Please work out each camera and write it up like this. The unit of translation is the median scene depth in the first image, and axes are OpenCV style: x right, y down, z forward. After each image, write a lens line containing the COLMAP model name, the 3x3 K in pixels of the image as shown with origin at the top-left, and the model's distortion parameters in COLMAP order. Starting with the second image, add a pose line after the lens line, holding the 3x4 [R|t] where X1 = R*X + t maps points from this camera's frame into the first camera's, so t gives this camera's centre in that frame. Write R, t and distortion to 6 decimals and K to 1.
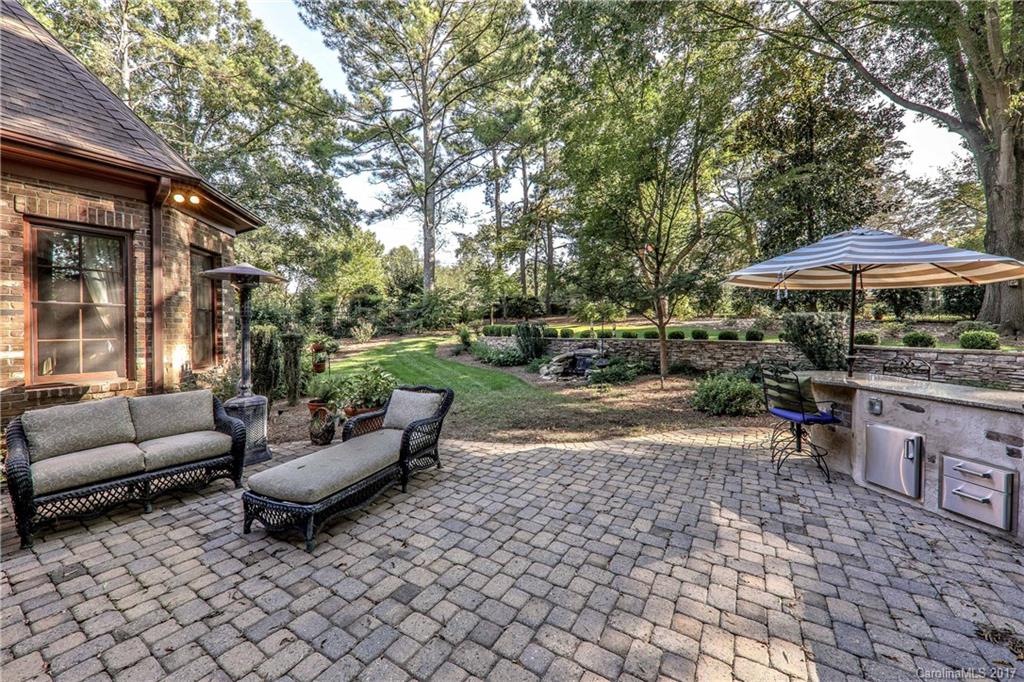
lens RADIAL K [[371.6, 0, 517.0], [0, 371.6, 330.8], [0, 0, 1]] dist [-0.000987, -0.000141]
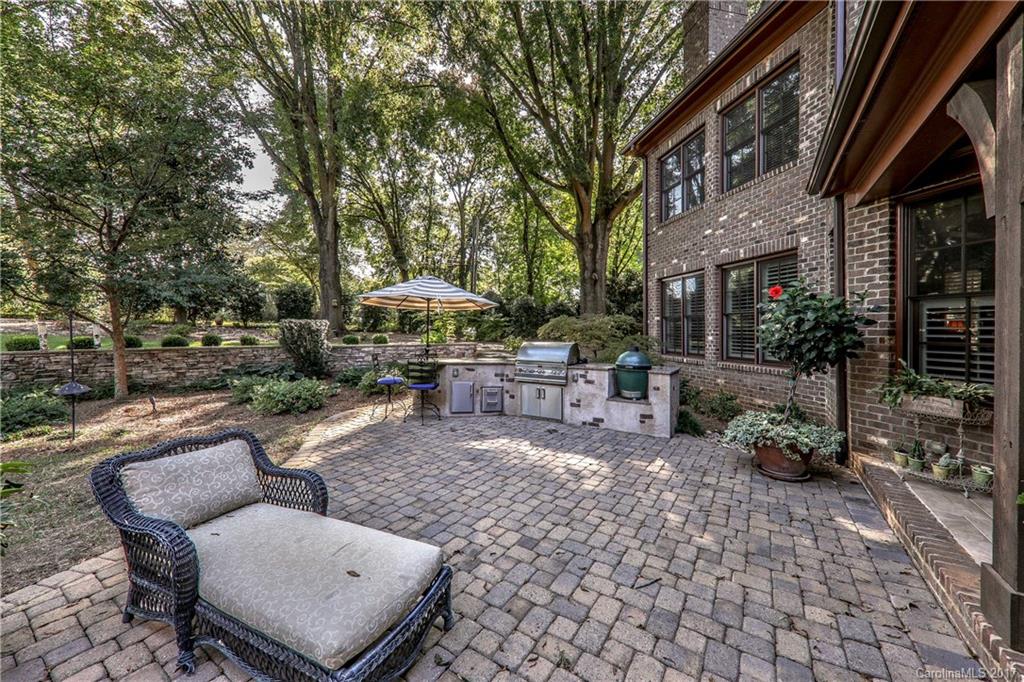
lens RADIAL K [[371.6, 0, 517.0], [0, 371.6, 330.8], [0, 0, 1]] dist [-0.000987, -0.000141]
pose [[0.038679, 0.001110, 0.999251, -1.049688], [0.012153, 0.999925, -0.001581, -0.006819], [-0.999178, 0.012205, 0.038663, 0.660105]]
